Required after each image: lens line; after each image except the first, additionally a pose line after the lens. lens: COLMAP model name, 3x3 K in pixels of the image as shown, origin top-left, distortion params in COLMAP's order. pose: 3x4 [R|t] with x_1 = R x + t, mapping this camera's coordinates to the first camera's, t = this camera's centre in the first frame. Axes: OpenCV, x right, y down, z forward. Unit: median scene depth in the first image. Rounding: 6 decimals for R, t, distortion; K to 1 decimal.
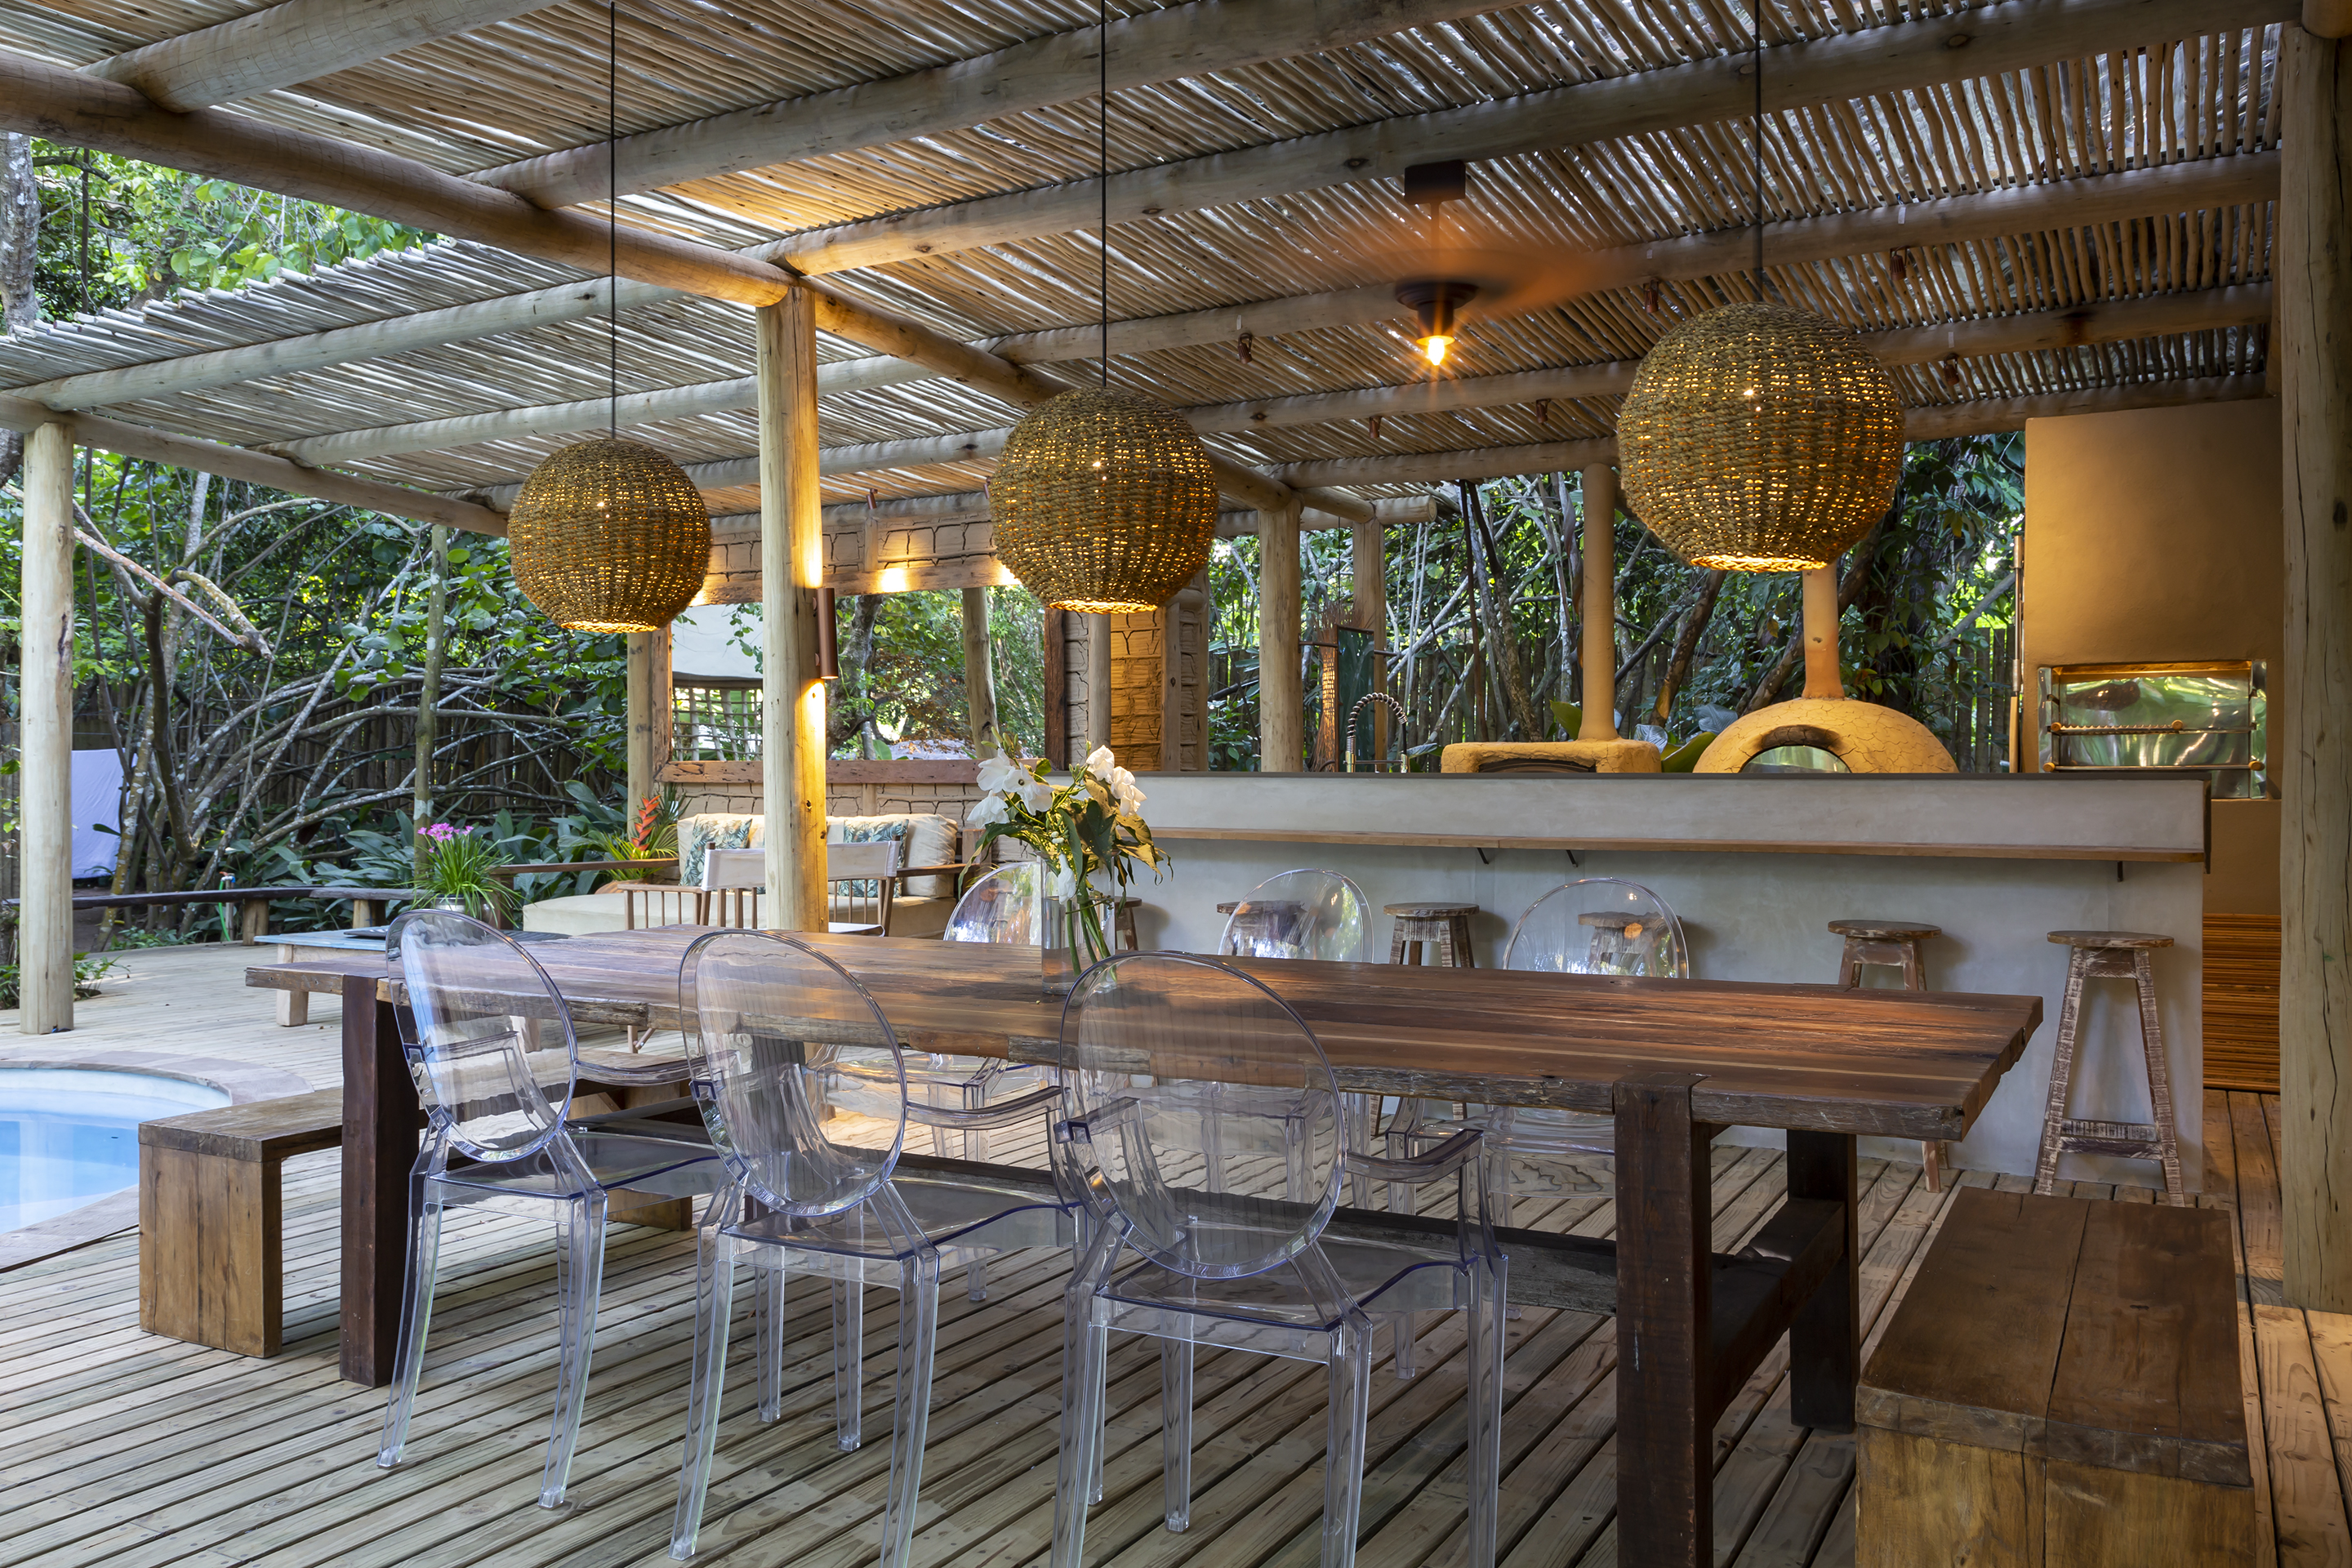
lens RADIAL K [[1899.4, 0, 1176.0], [0, 1899.4, 784.0], [0, 0, 1]] dist [-0.054143, 0.002843]
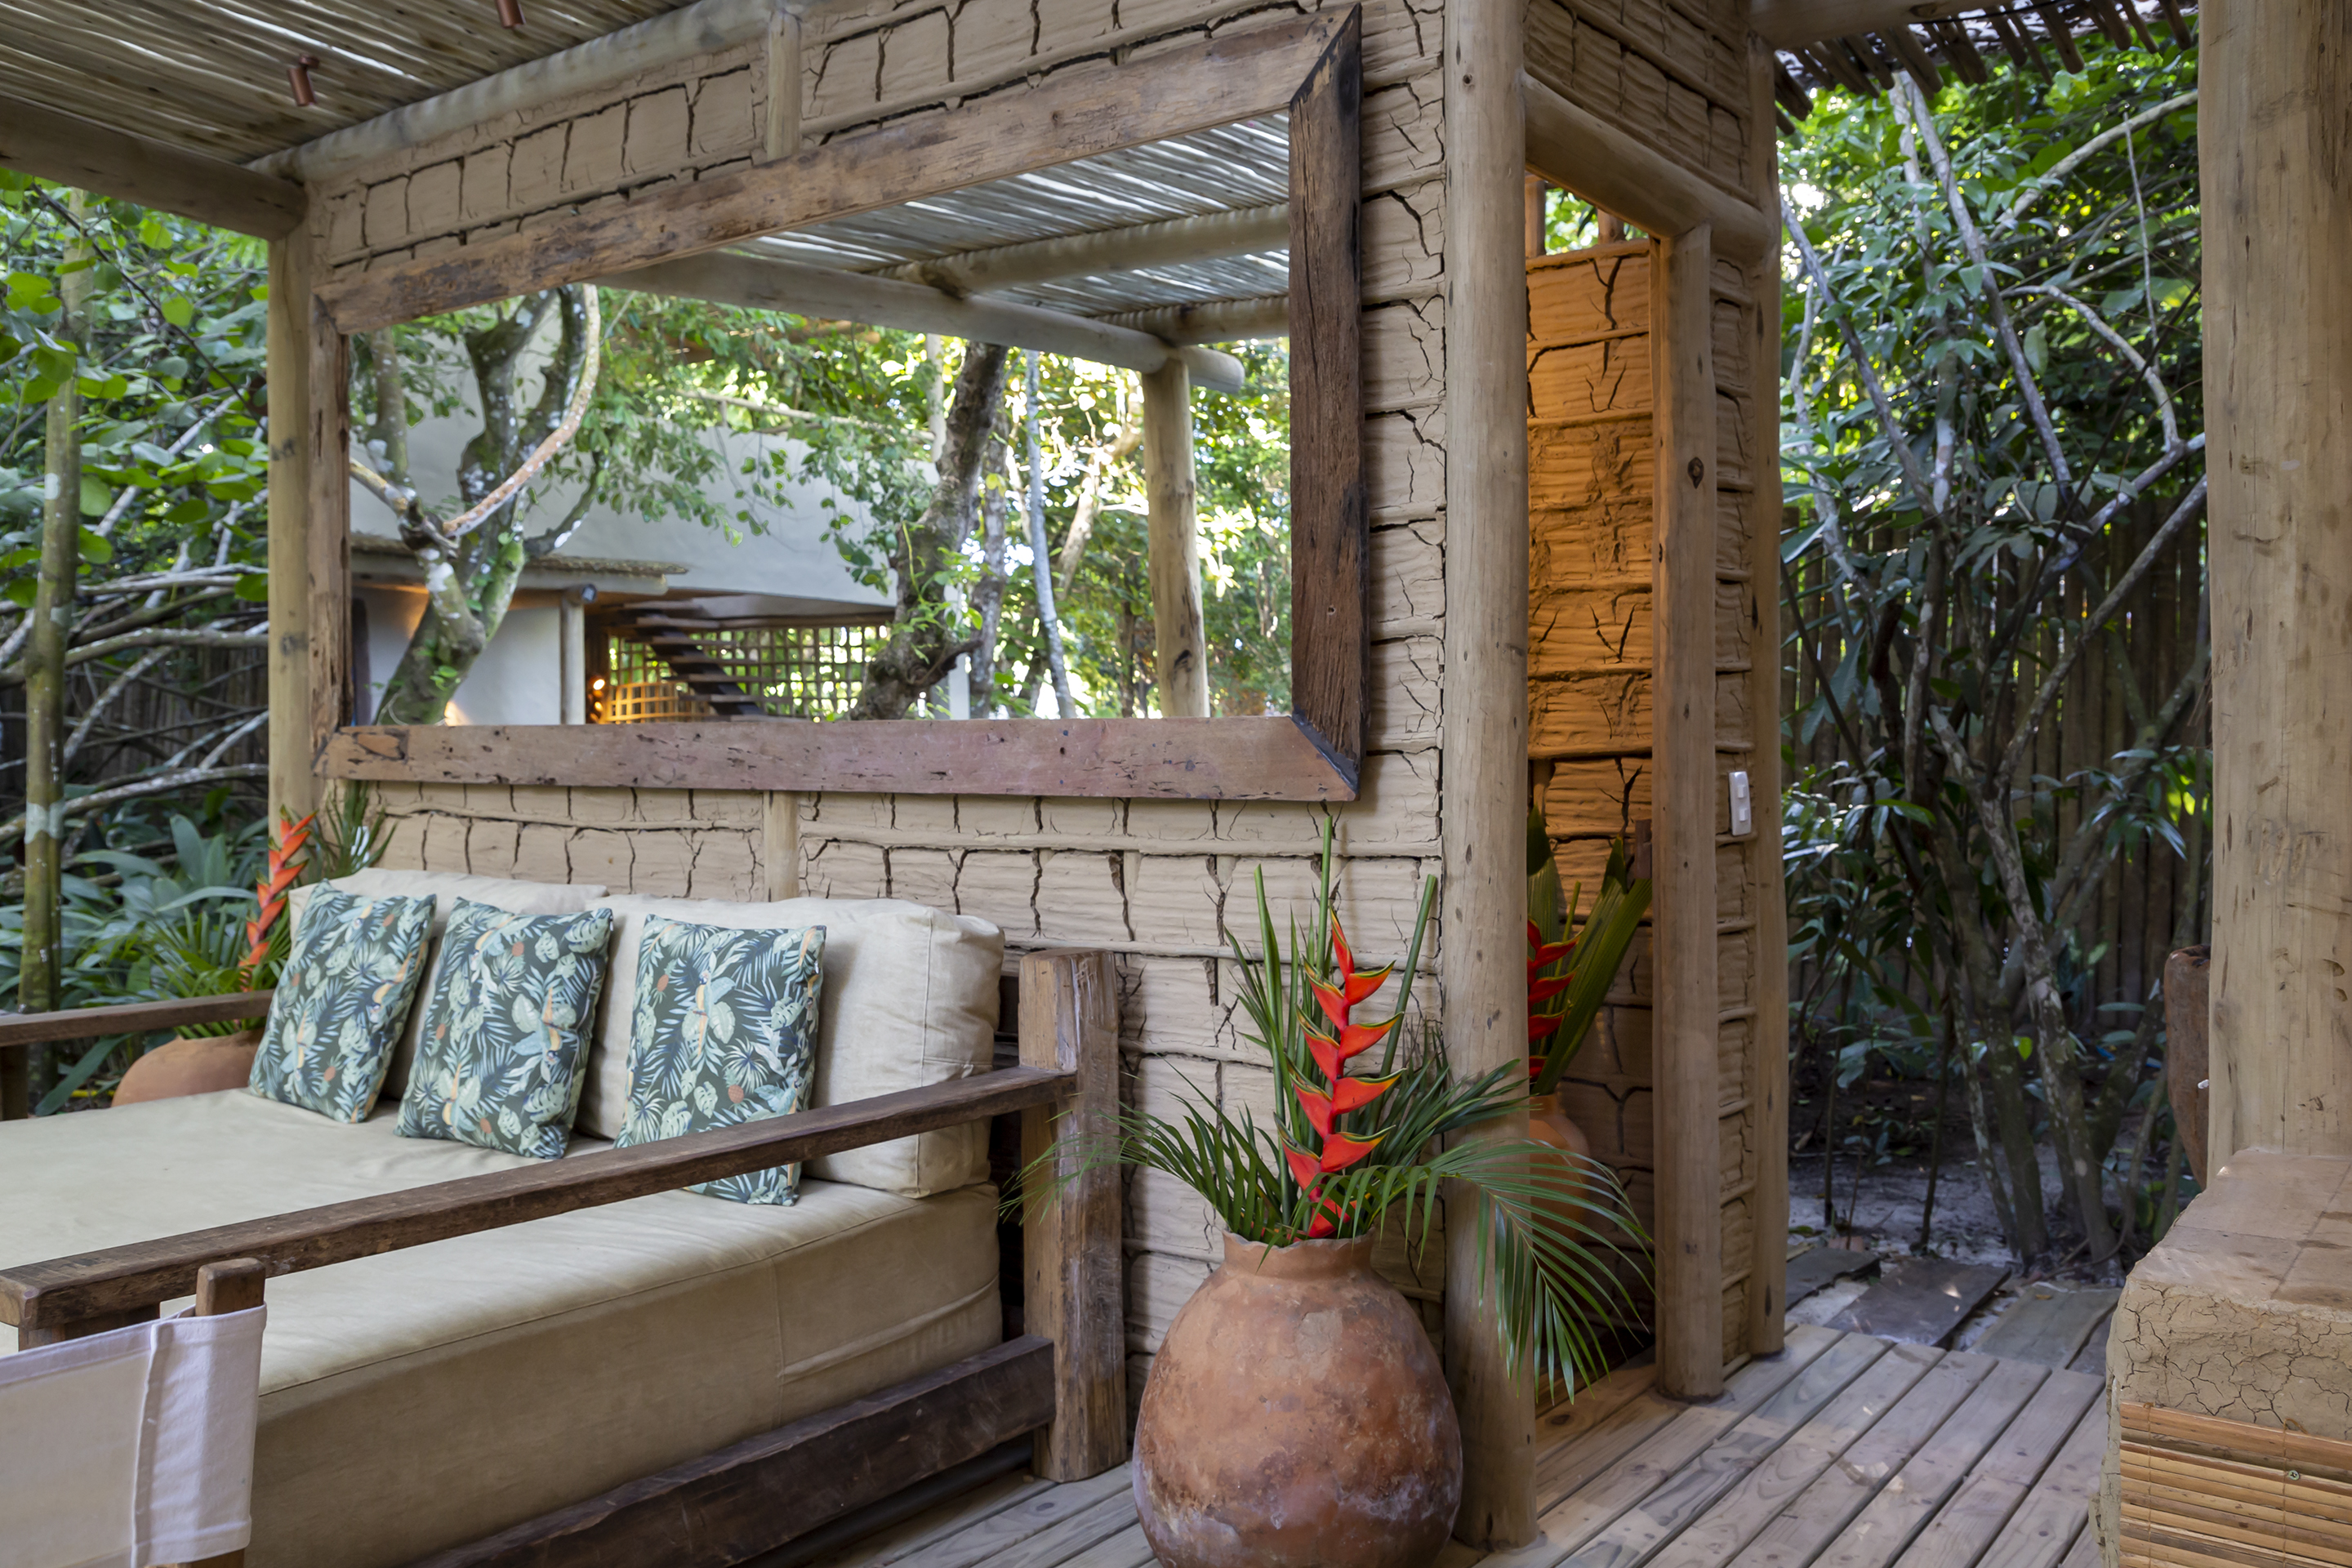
lens RADIAL K [[1899.4, 0, 1176.0], [0, 1899.4, 784.0], [0, 0, 1]] dist [-0.054143, 0.002843]
pose [[0.991198, -0.000792, -0.132384, -0.055885], [0.004195, 0.999668, 0.025430, -0.012099], [0.132320, -0.025762, 0.990872, 0.820984]]
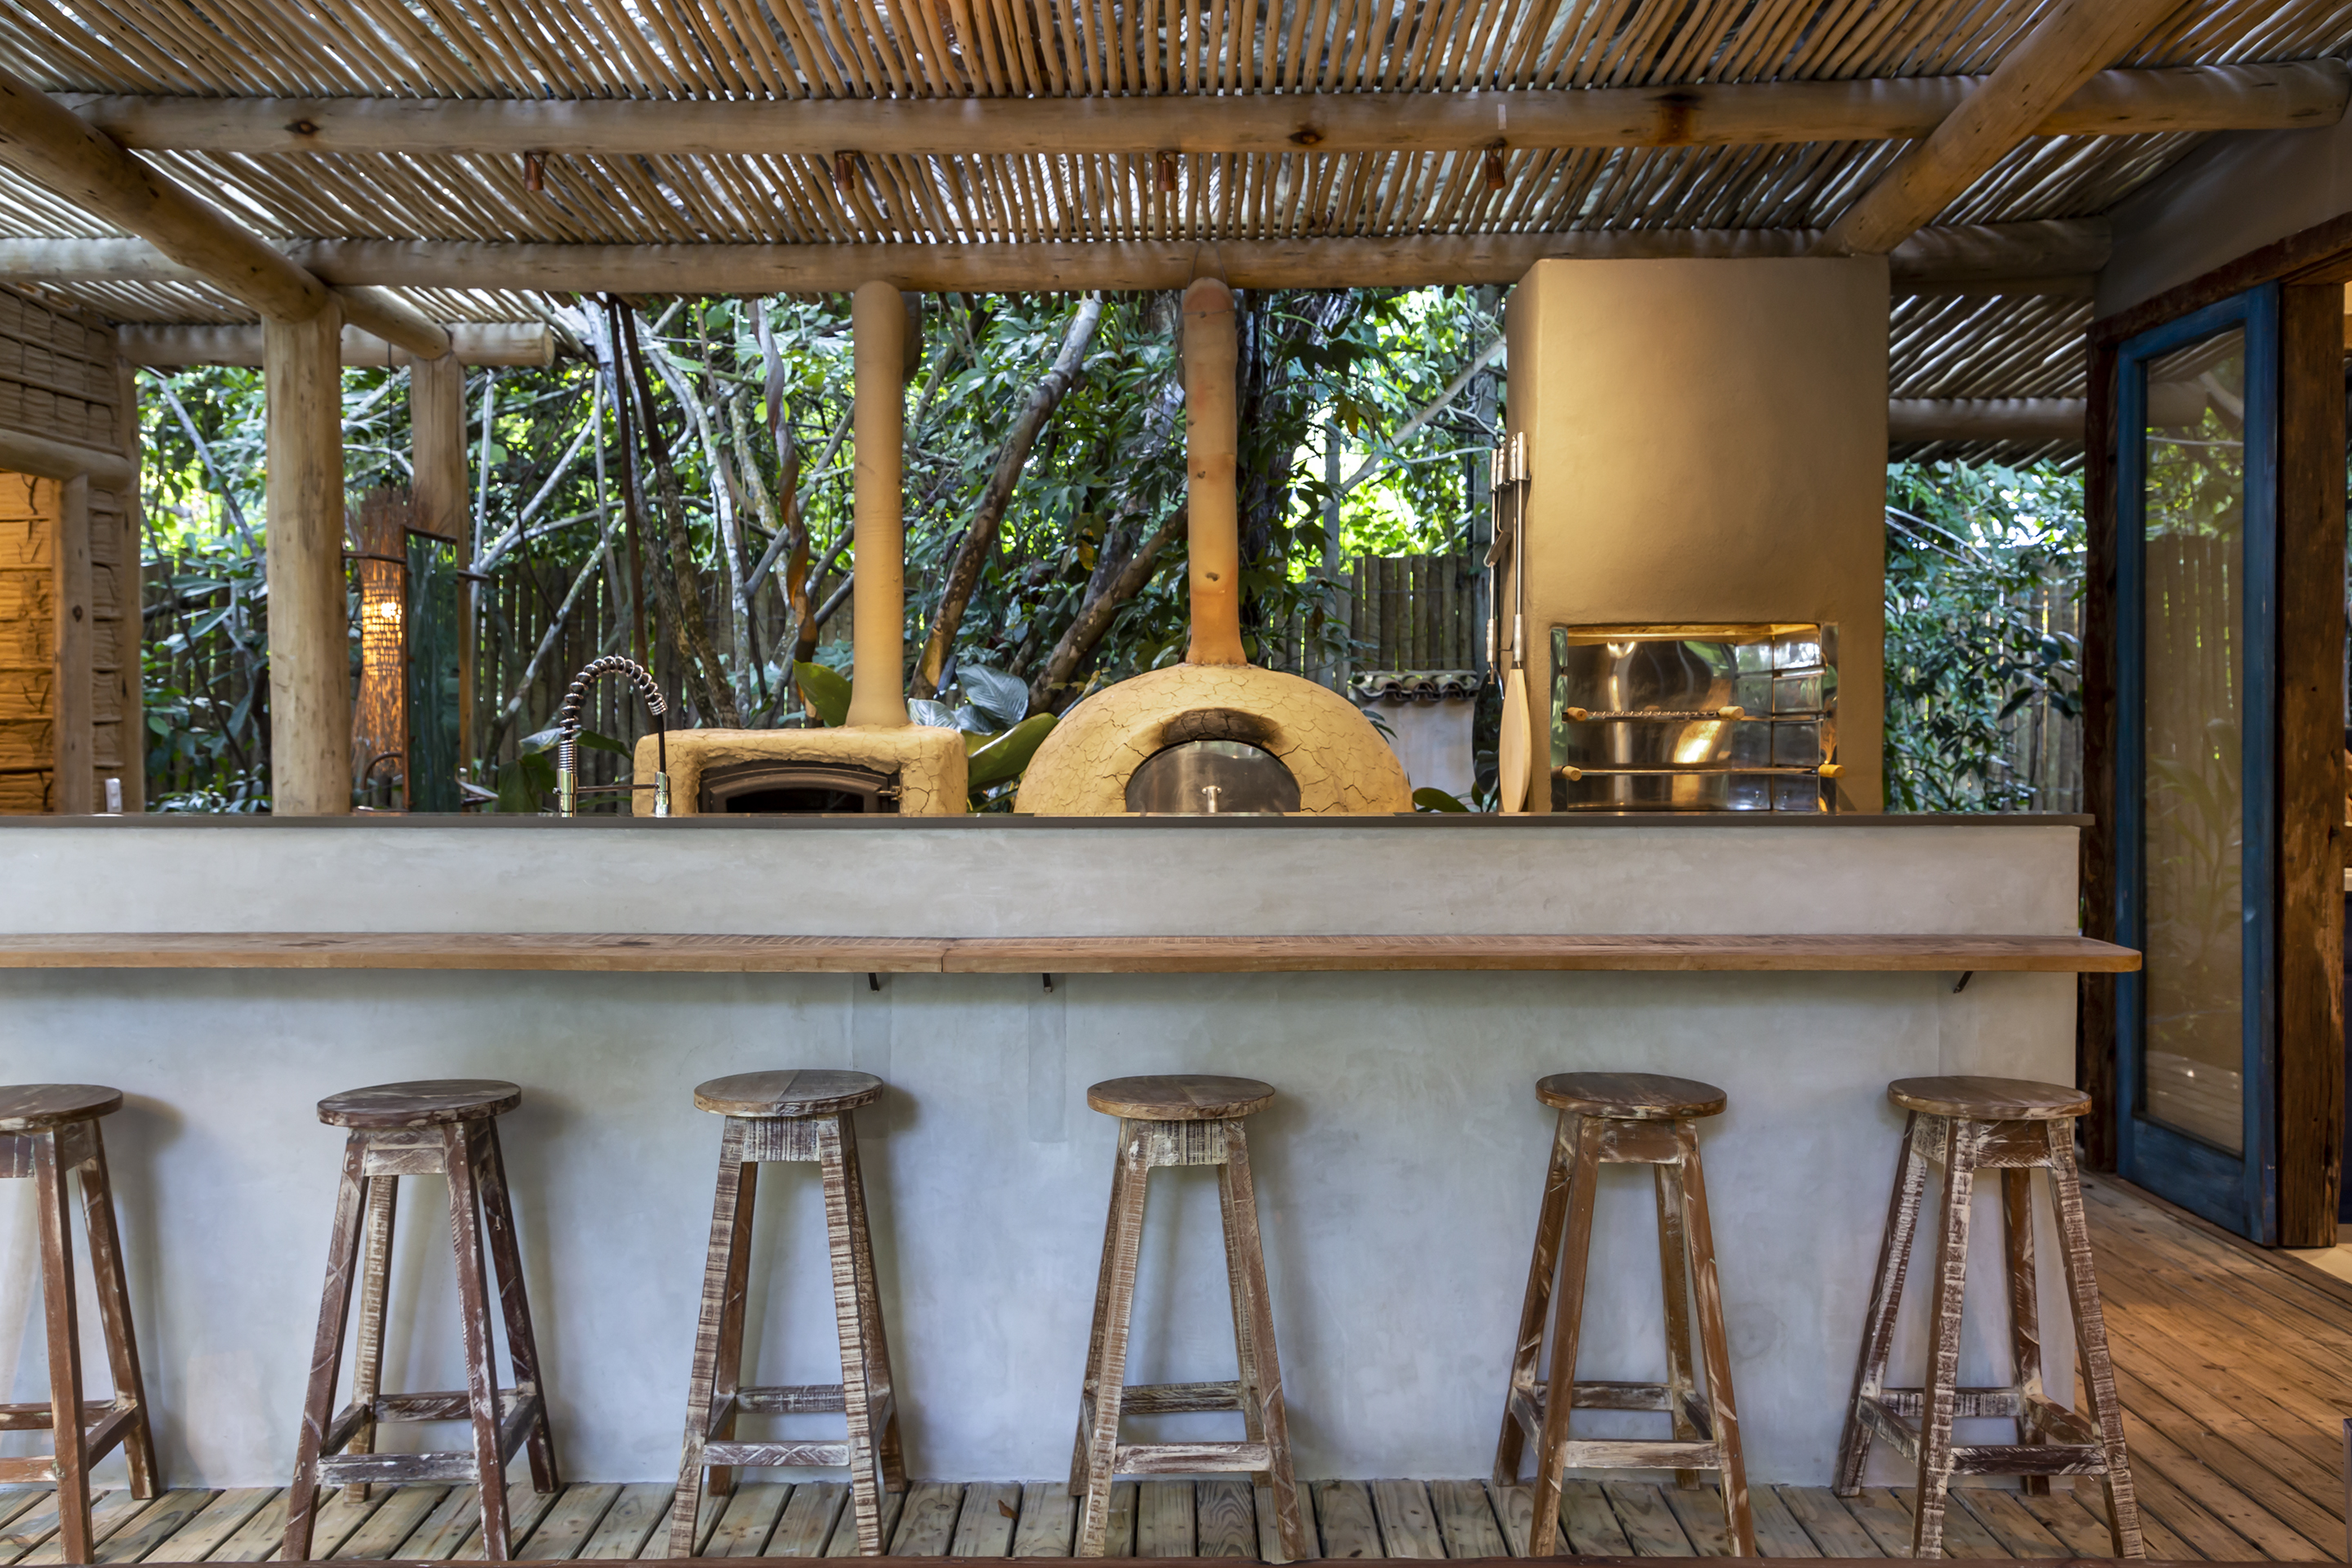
lens RADIAL K [[2198.2, 0, 1179.8], [0, 2198.2, 760.4], [0, 0, 1]] dist [0.023102, 0.015808]
pose [[0.875299, -0.009148, 0.483496, -0.041002], [0.002751, 0.999899, 0.013937, -0.021586], [-0.483575, -0.010869, 0.875236, 0.310967]]
